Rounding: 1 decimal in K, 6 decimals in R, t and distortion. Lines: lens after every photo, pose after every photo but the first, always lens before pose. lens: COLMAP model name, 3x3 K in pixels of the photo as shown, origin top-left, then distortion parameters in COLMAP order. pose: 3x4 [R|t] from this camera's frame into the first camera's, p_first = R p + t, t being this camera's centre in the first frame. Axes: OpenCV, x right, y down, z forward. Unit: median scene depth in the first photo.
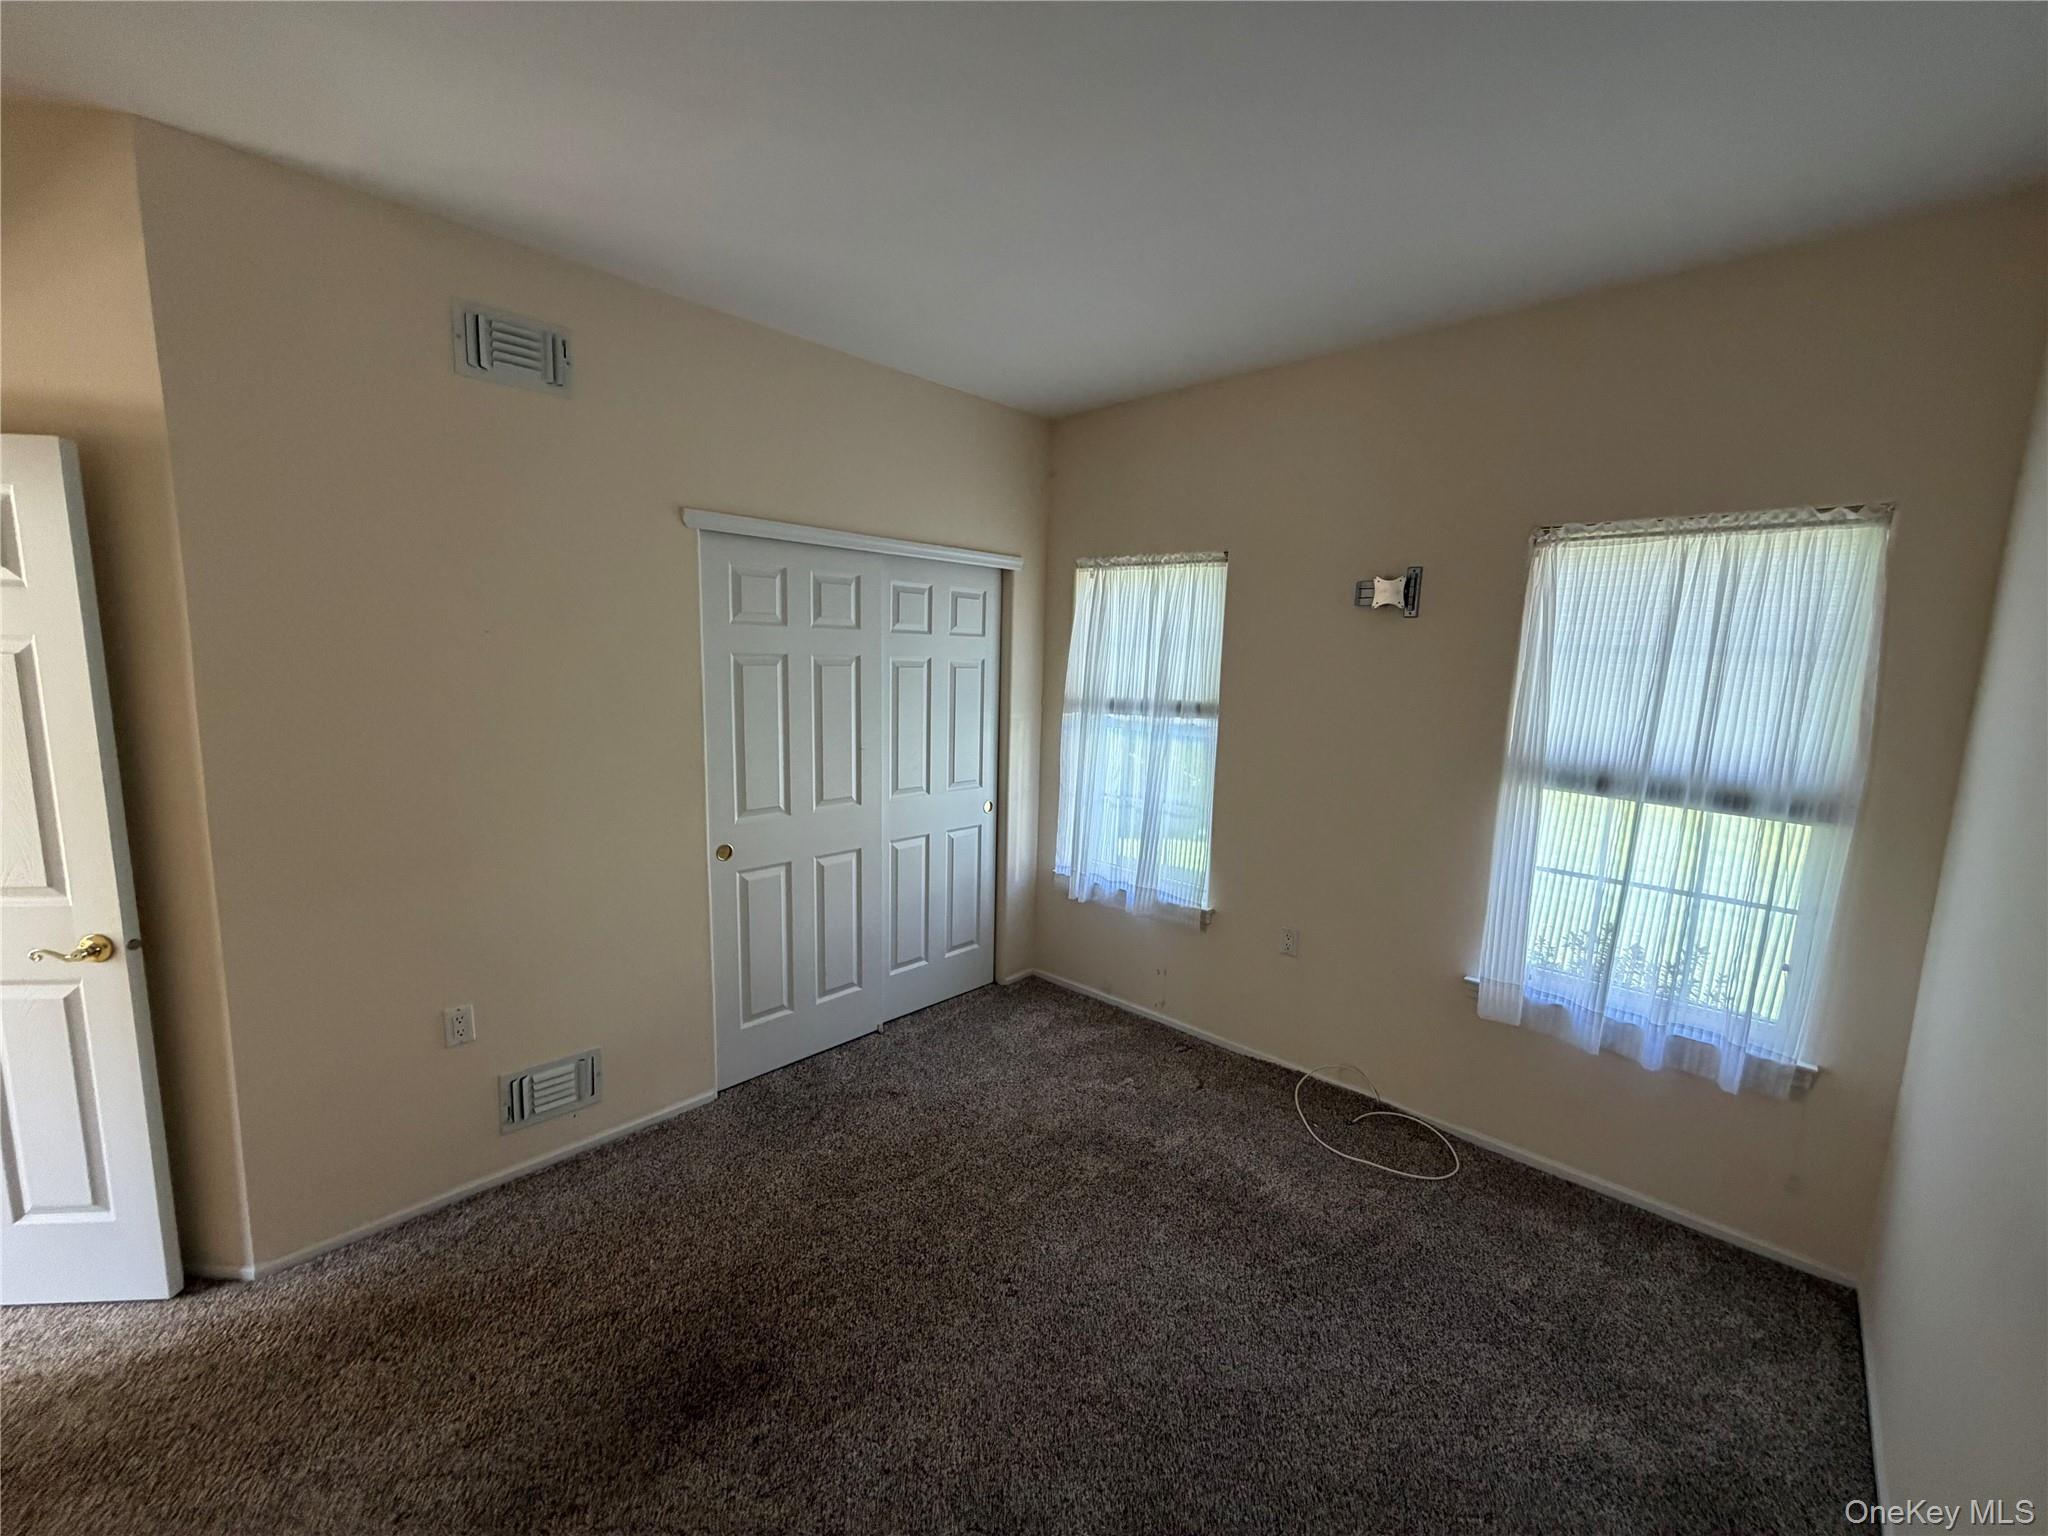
lens RADIAL K [[820.7, 0, 1011.7], [0, 820.7, 769.5], [0, 0, 1]] dist [-0.000653, 0.000306]
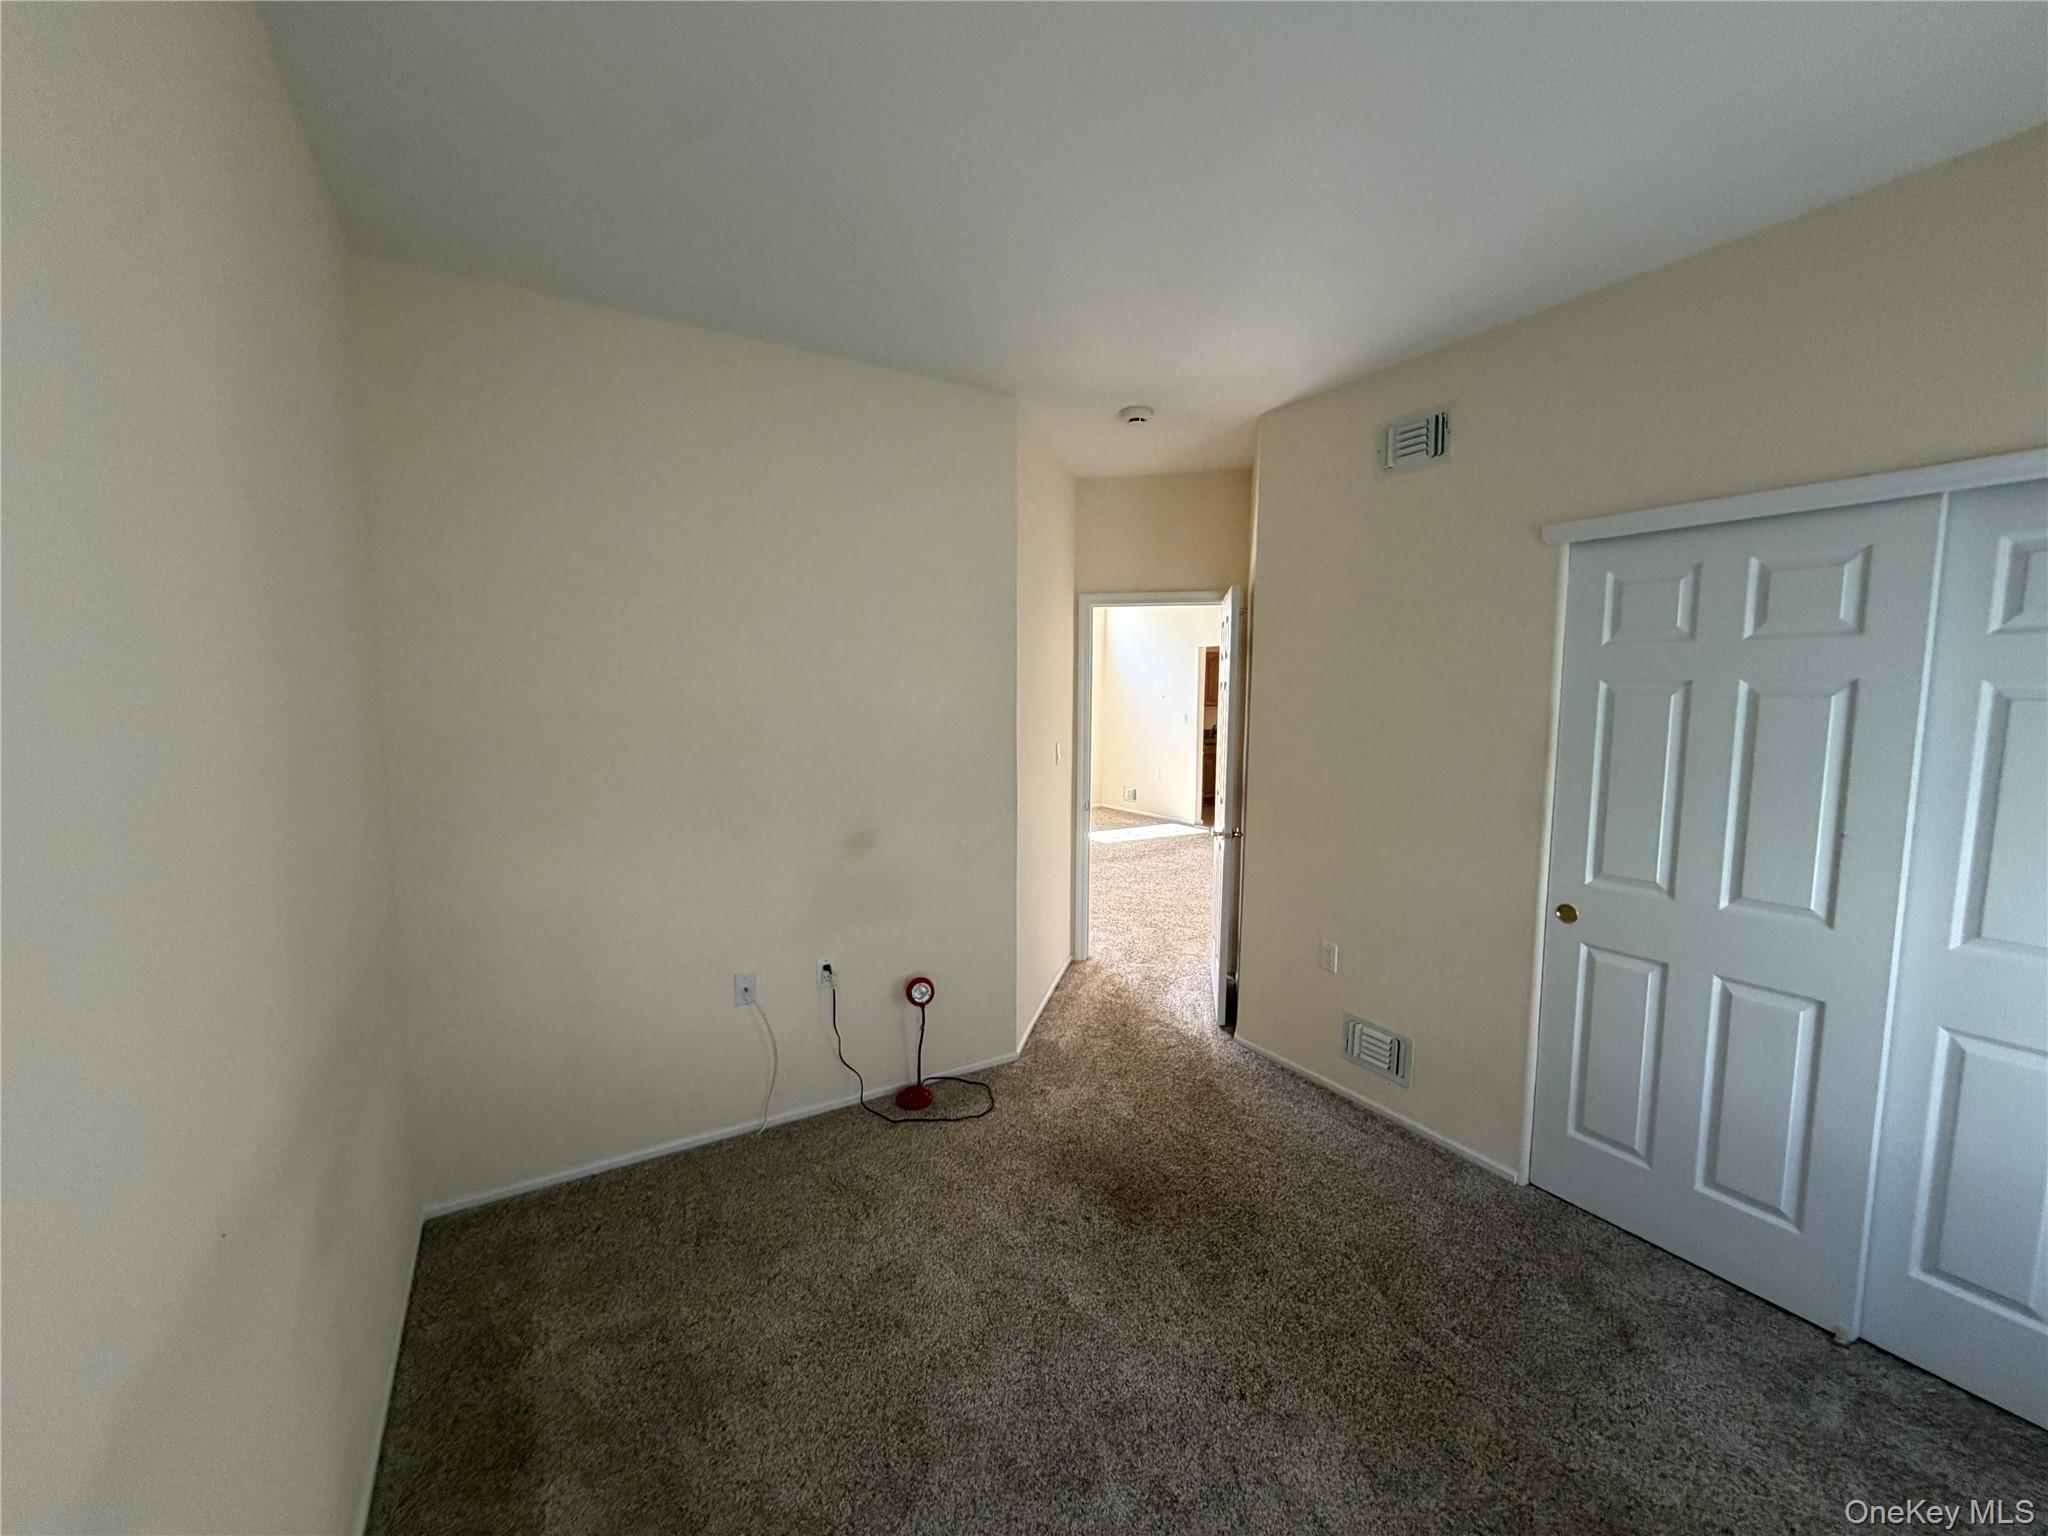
lens RADIAL K [[820.7, 0, 1014.0], [0, 820.7, 764.5], [0, 0, 1]] dist [-0.000653, 0.000306]
pose [[-0.263573, 0.073633, -0.961825, 0.666169], [-0.140246, 0.983563, 0.113729, -0.073517], [0.954390, 0.164868, -0.248914, 0.700133]]
